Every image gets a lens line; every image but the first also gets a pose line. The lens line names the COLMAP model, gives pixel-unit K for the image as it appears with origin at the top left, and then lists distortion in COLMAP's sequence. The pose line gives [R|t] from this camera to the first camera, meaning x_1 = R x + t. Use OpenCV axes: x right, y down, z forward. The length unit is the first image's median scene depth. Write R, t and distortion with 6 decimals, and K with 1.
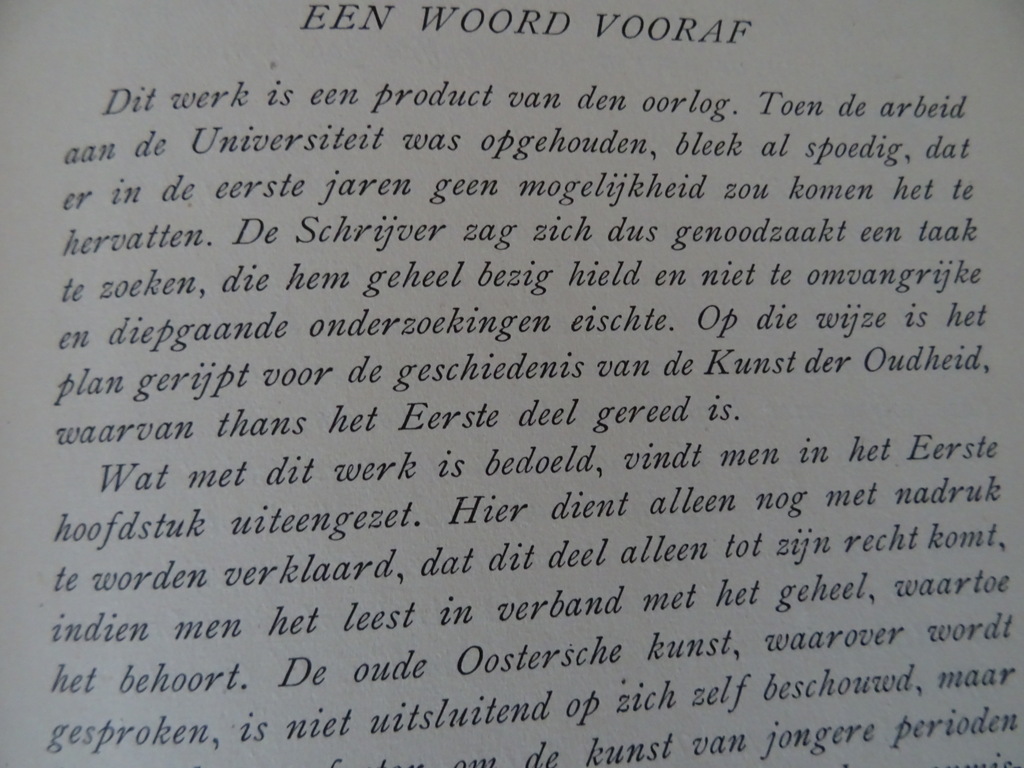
lens RADIAL K [[799.0, 0, 509.6], [0, 799.0, 315.6], [0, 0, 1]] dist [0.009258, -0.052832]
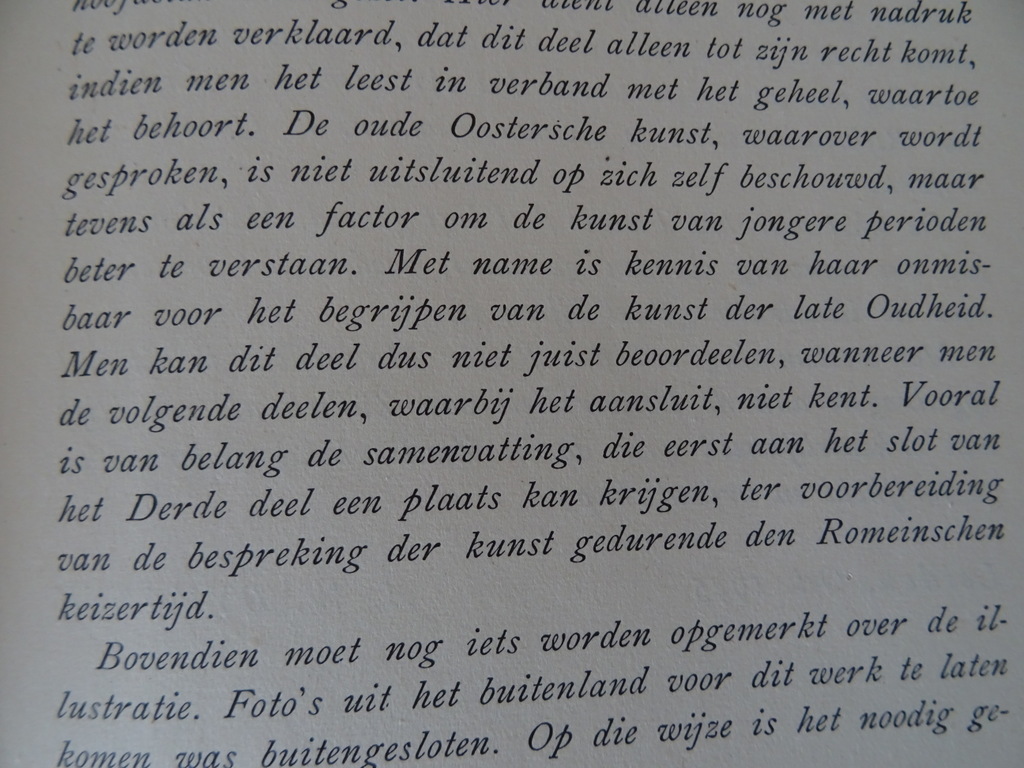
lens RADIAL K [[799.0, 0, 504.0], [0, 799.0, 295.4], [0, 0, 1]] dist [0.009258, -0.052832]
pose [[0.999880, 0.012489, -0.009187, 0.017070], [-0.012059, 0.998893, 0.045472, 0.596488], [0.009745, -0.045356, 0.998923, -0.072343]]
